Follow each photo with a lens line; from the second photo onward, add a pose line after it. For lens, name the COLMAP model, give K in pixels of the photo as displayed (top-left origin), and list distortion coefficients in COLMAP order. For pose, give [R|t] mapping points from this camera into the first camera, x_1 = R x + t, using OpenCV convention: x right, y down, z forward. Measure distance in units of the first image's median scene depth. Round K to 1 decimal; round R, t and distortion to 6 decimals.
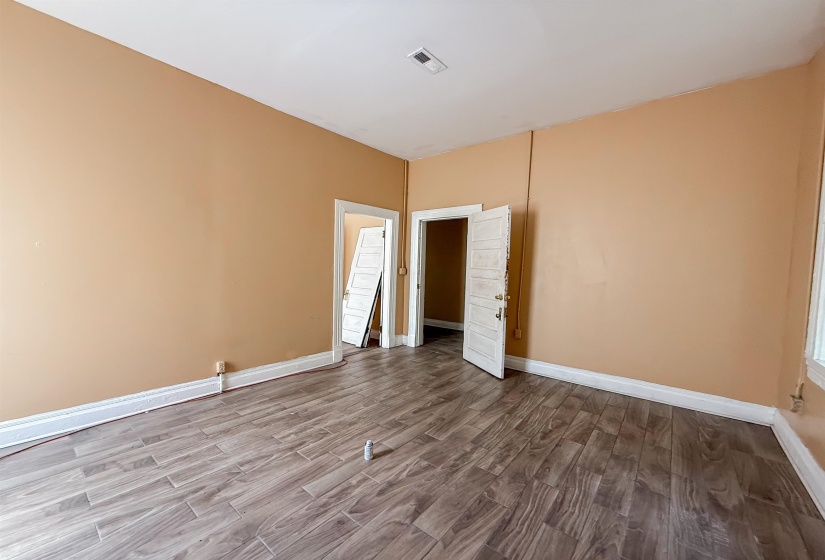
lens RADIAL K [[327.0, 0, 413.3], [0, 327.0, 281.6], [0, 0, 1]] dist [-0.000023, 0.000025]
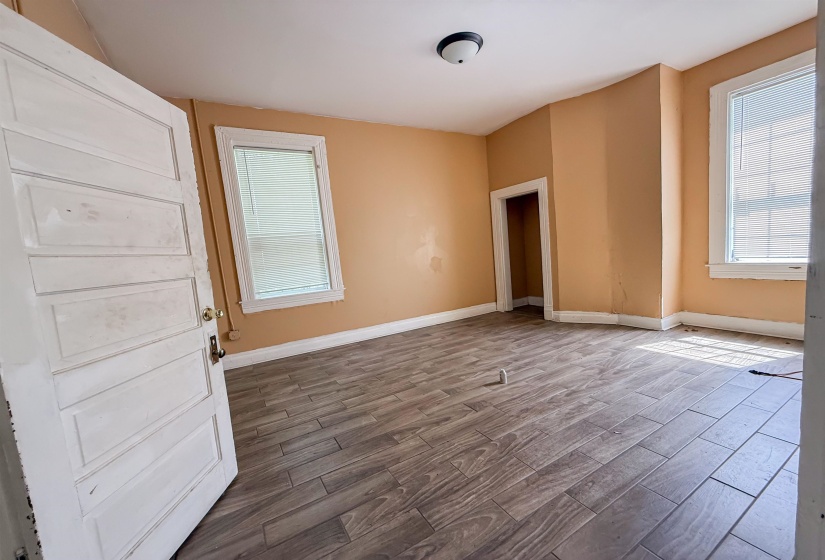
lens RADIAL K [[327.0, 0, 413.4], [0, 327.0, 281.0], [0, 0, 1]] dist [-0.000023, 0.000025]
pose [[-0.931965, 0.012327, 0.362340, -0.267927], [0.071037, 0.986258, 0.149161, -0.073084], [-0.355522, 0.164752, -0.920033, 2.170694]]
